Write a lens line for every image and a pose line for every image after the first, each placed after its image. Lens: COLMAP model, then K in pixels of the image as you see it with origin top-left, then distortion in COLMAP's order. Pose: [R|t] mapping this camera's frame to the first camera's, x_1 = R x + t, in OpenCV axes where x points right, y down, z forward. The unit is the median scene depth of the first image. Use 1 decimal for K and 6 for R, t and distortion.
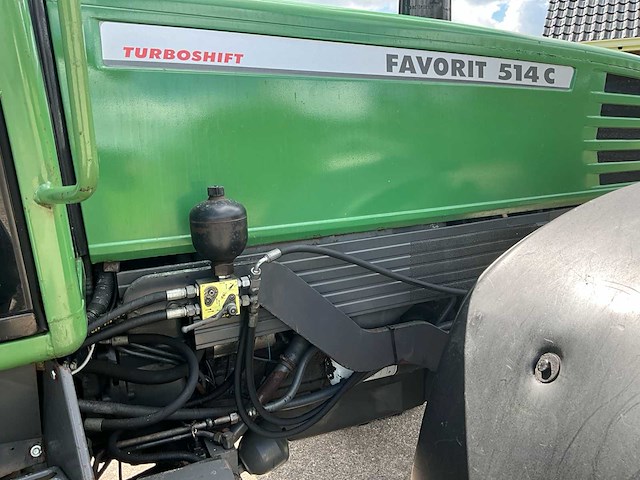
lens RADIAL K [[519.2, 0, 316.7], [0, 519.2, 243.6], [0, 0, 1]] dist [-0.002103, -0.033718]
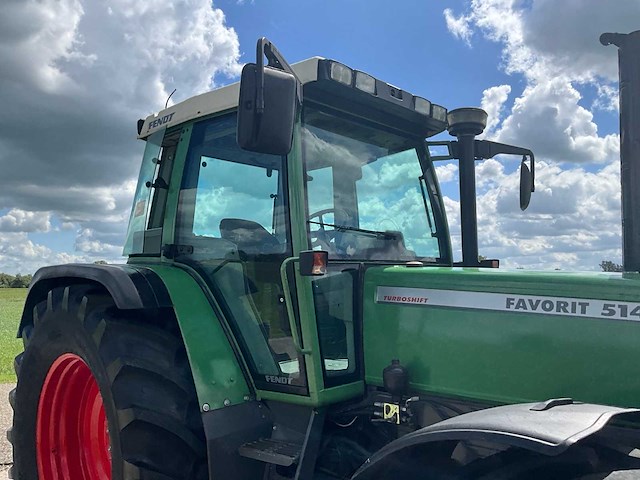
lens RADIAL K [[519.2, 0, 320.0], [0, 519.2, 236.6], [0, 0, 1]] dist [-0.002103, -0.033718]
pose [[0.408762, -0.059075, -0.910727, 1.365786], [-0.223964, 0.960895, -0.162850, -0.143742], [0.884734, 0.270537, 0.379547, -0.208172]]
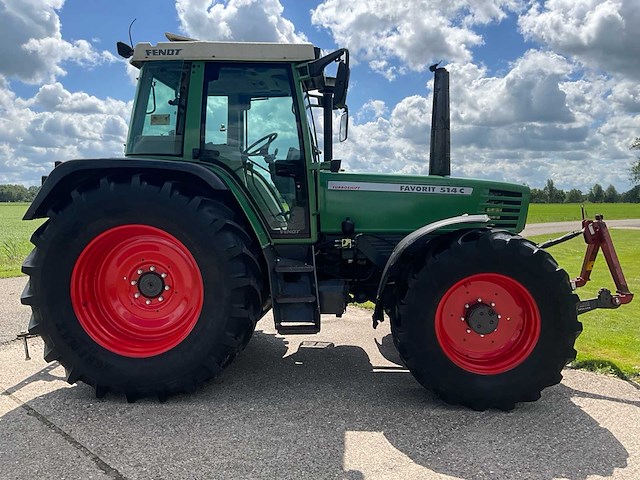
lens RADIAL K [[519.2, 0, 318.4], [0, 519.2, 239.1], [0, 0, 1]] dist [-0.002103, -0.033718]
pose [[0.900793, 0.053625, -0.430925, 1.163446], [-0.124847, 0.982431, -0.138721, 0.560056], [0.415915, 0.178759, 0.891661, -2.338167]]
